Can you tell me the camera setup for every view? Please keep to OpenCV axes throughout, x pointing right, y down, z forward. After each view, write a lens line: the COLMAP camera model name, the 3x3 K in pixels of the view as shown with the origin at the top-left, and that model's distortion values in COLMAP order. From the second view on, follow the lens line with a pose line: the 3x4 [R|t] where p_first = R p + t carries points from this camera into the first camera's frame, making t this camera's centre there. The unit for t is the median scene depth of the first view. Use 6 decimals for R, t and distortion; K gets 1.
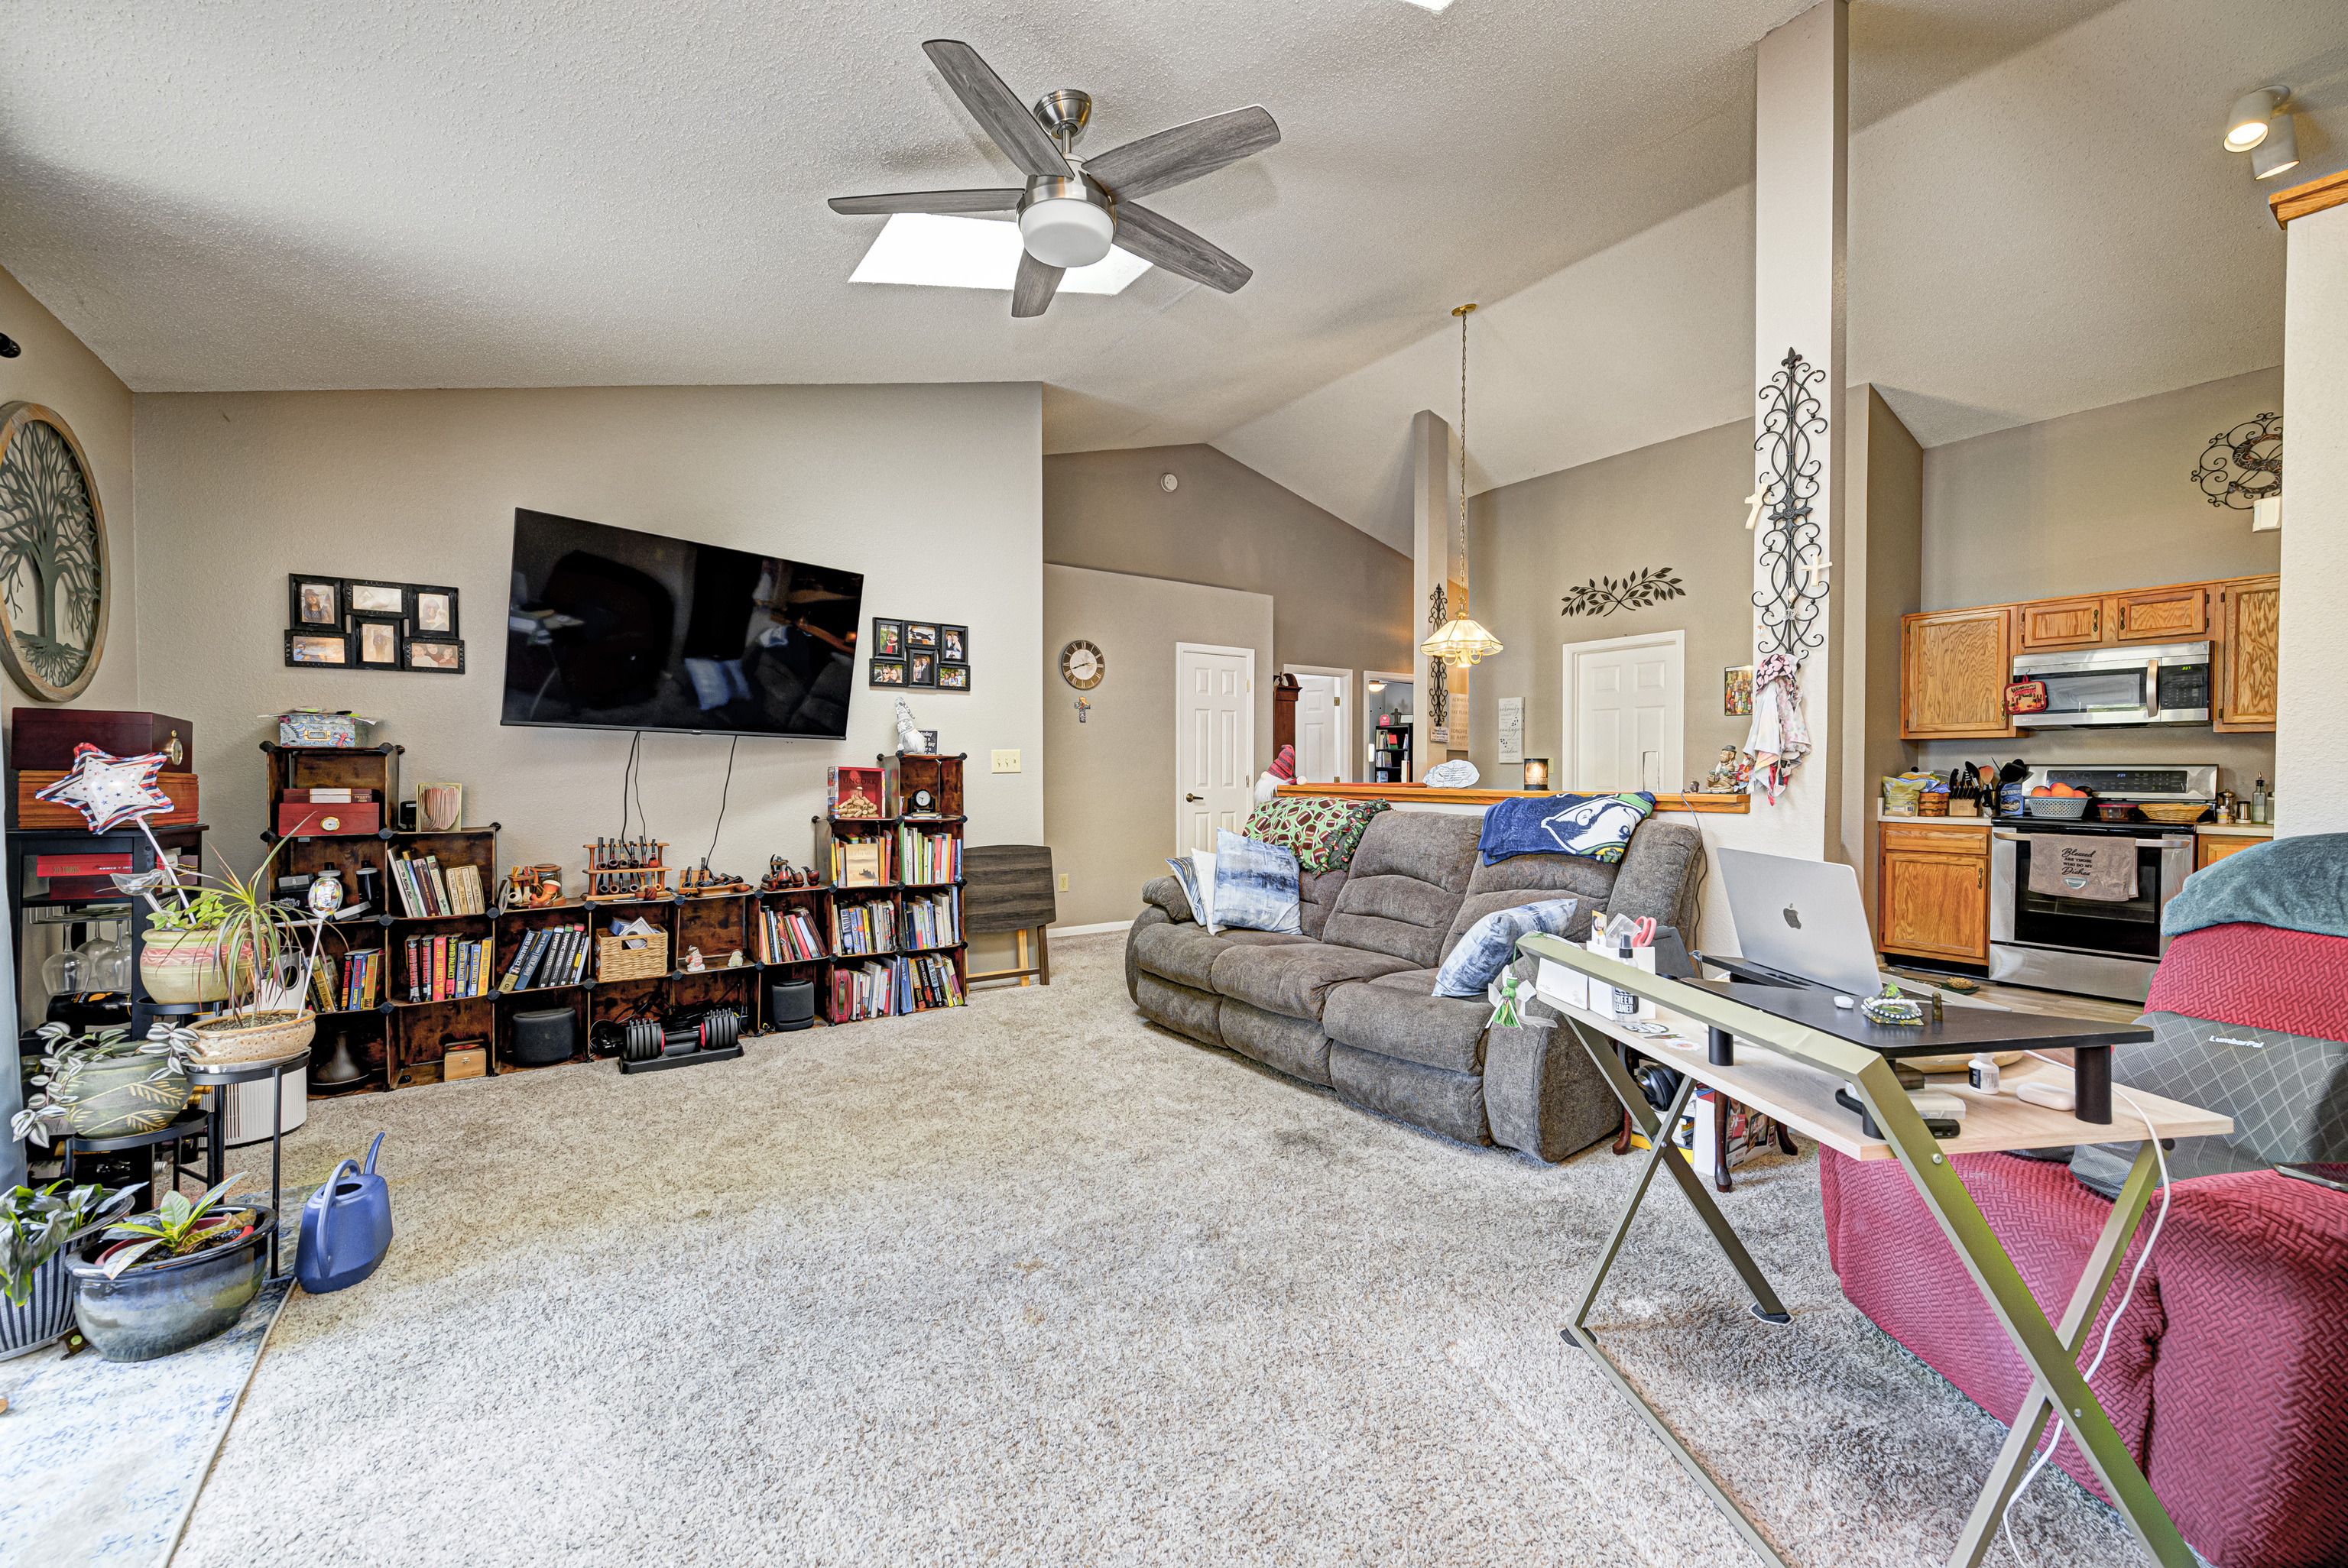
lens RADIAL K [[934.0, 0, 1174.0], [0, 934.0, 784.0], [0, 0, 1]] dist [0.003242, -0.003018]
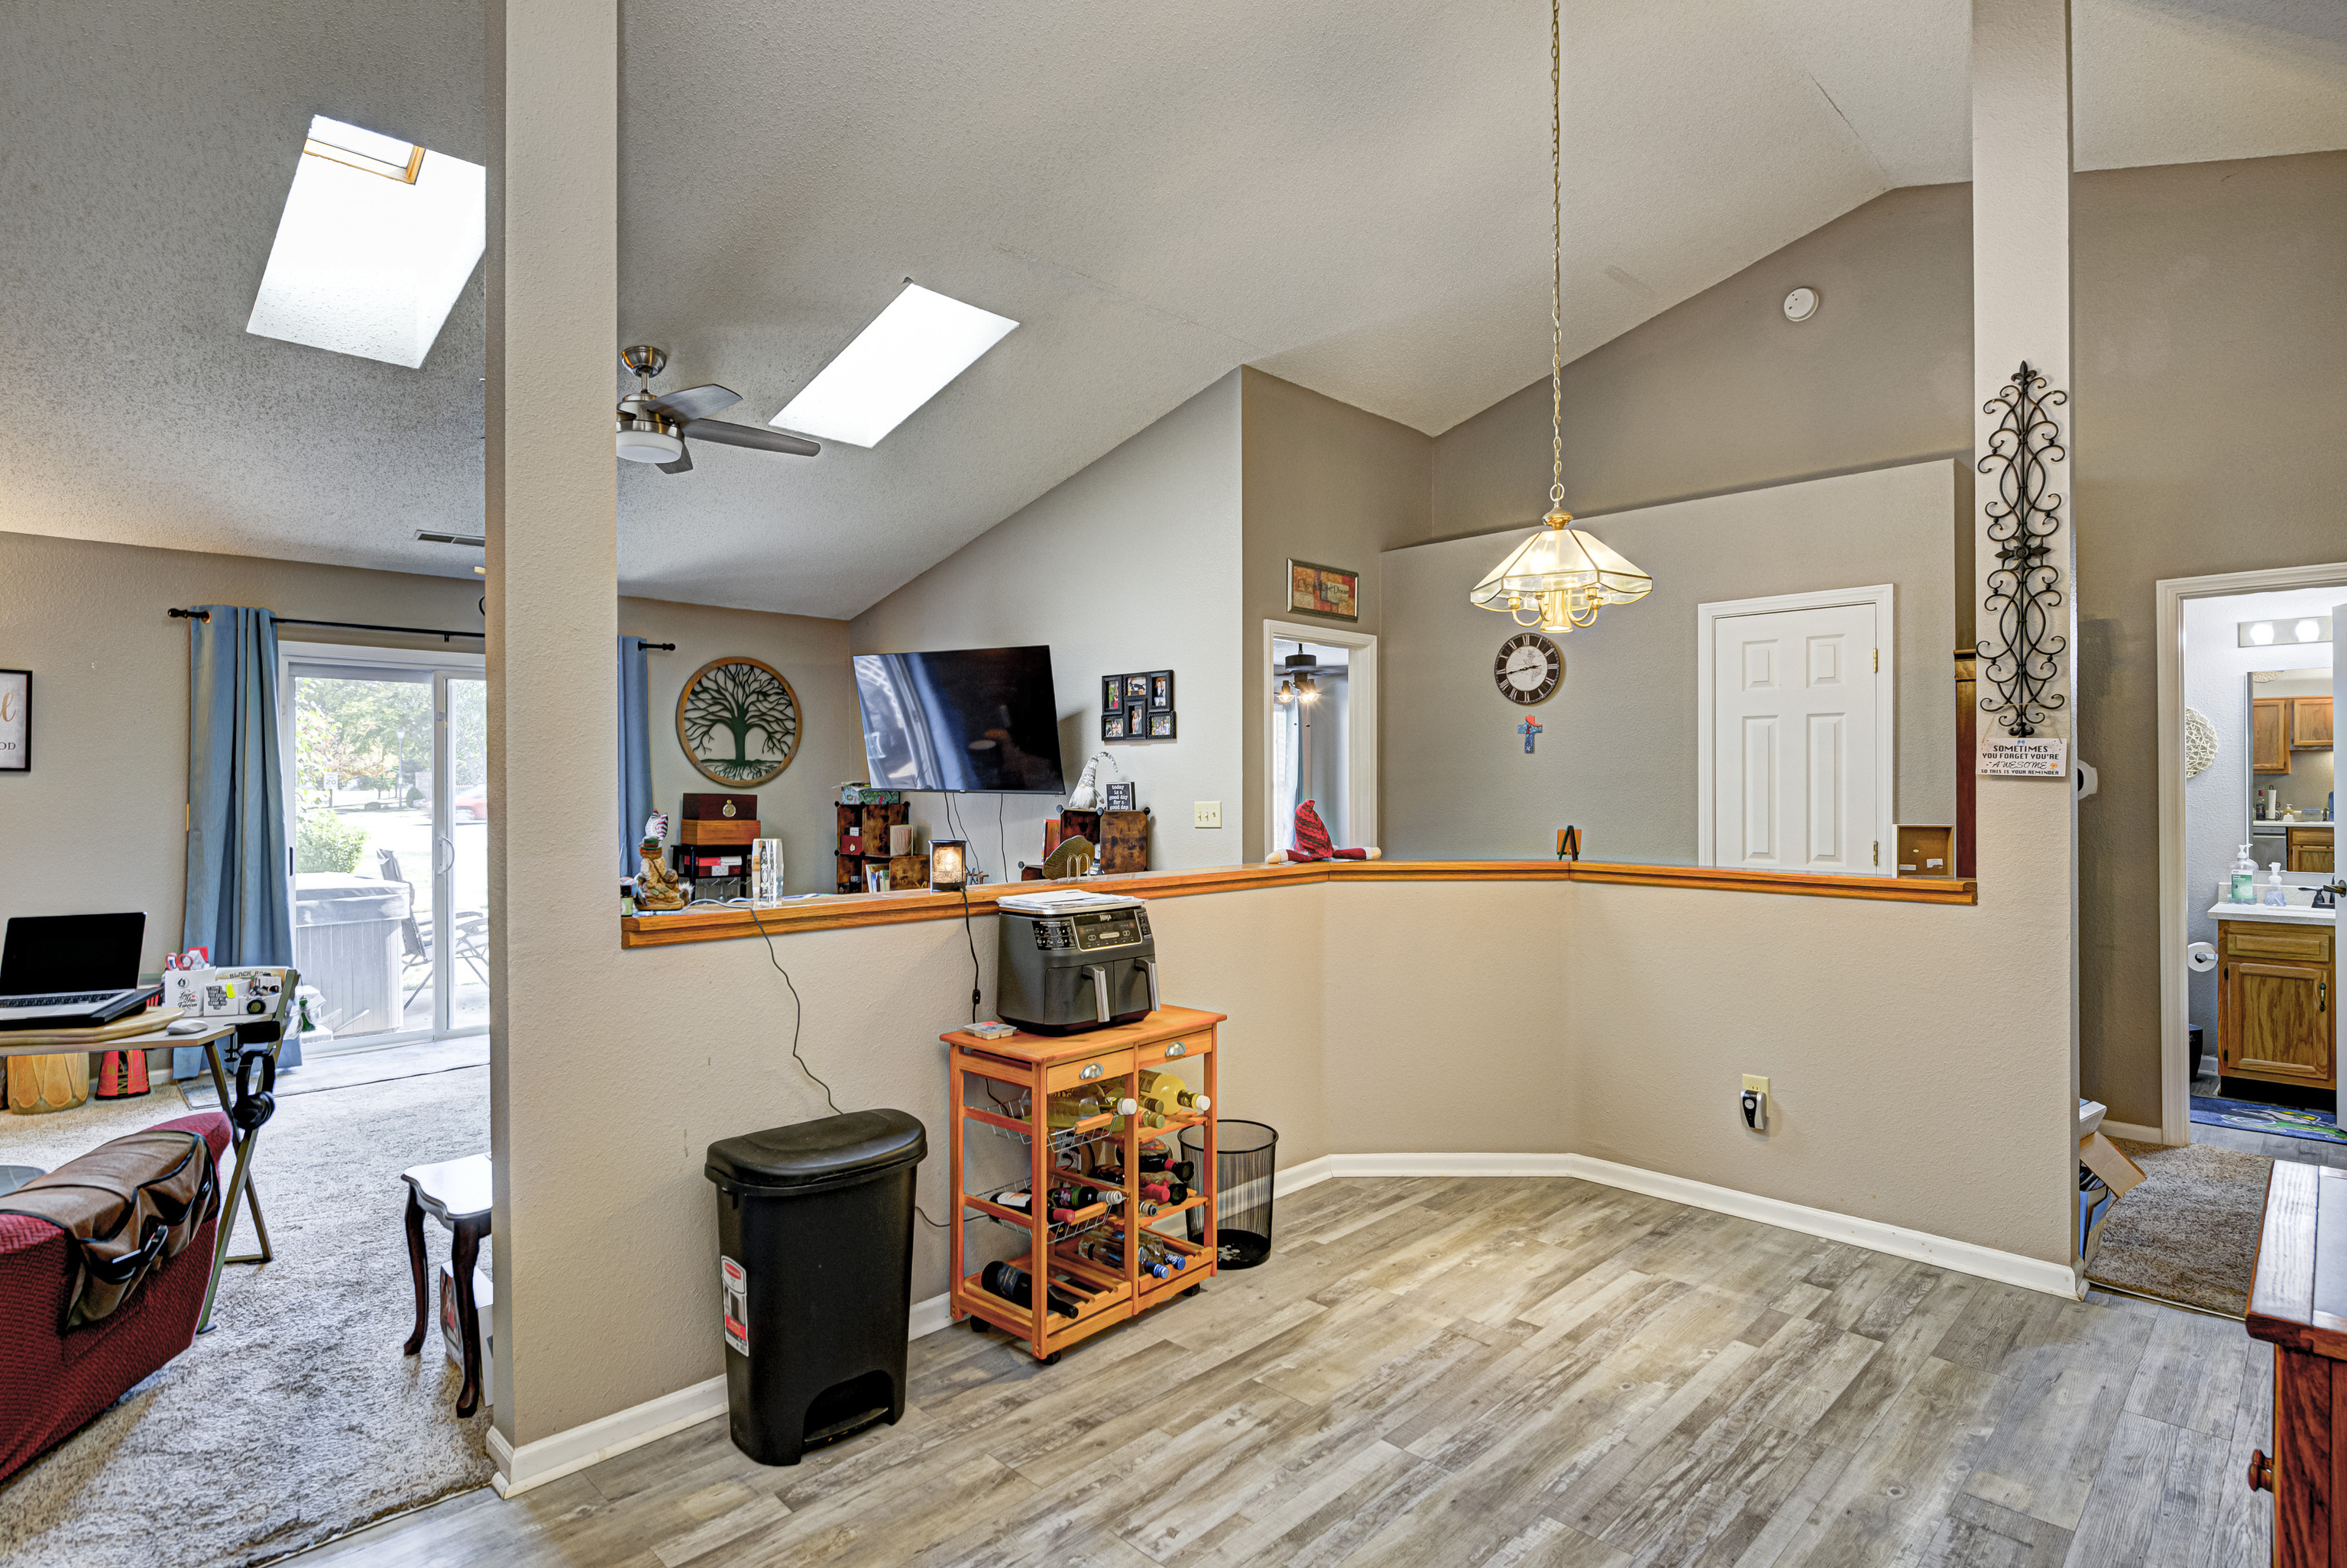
lens RADIAL K [[1198.8, 0, 1177.5], [0, 1198.8, 782.9], [0, 0, 1]] dist [-0.002188, 0.000228]
pose [[0.192068, -0.002272, -0.981379, 1.070091], [-0.010531, 0.999935, -0.004376, -0.056776], [0.981325, 0.011175, 0.192032, 0.871099]]
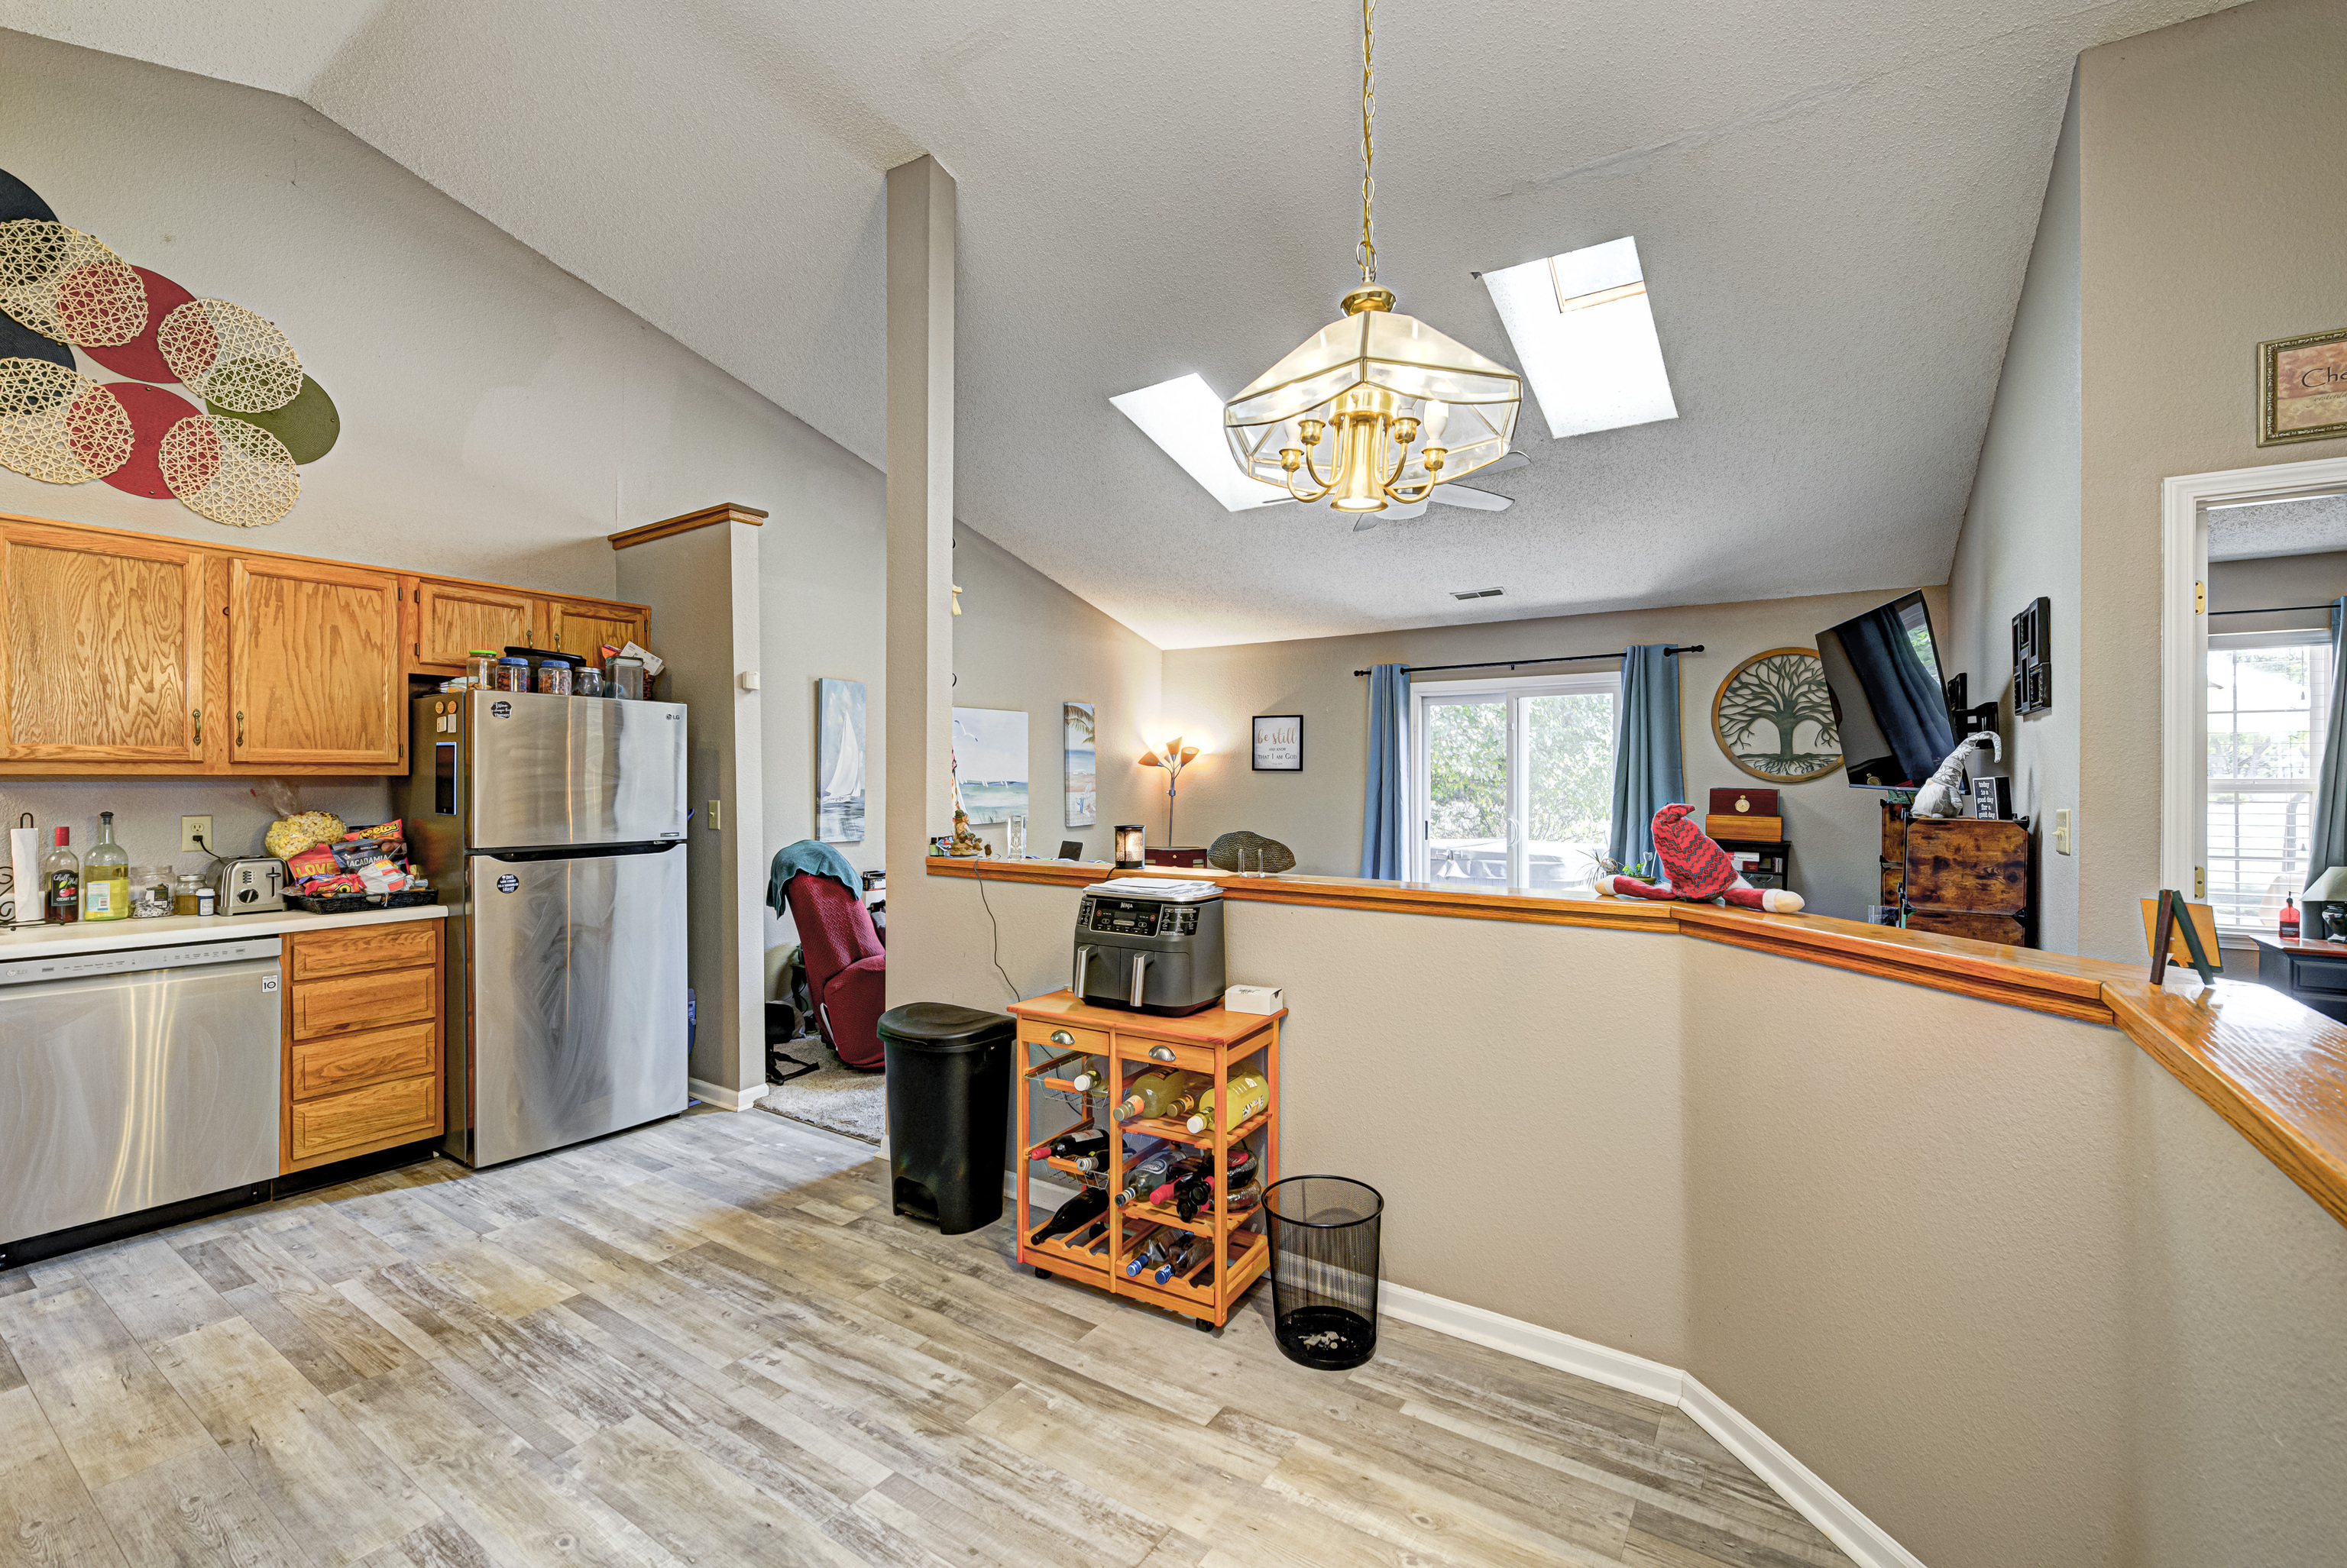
lens RADIAL K [[1001.0, 0, 1171.3], [0, 1001.0, 783.0], [0, 0, 1]] dist [0.000812, -0.002939]
pose [[-0.928147, -0.001657, -0.372209, 0.575506], [-0.007792, 0.999857, 0.014977, -0.064845], [0.372131, 0.016801, -0.928028, 1.544135]]
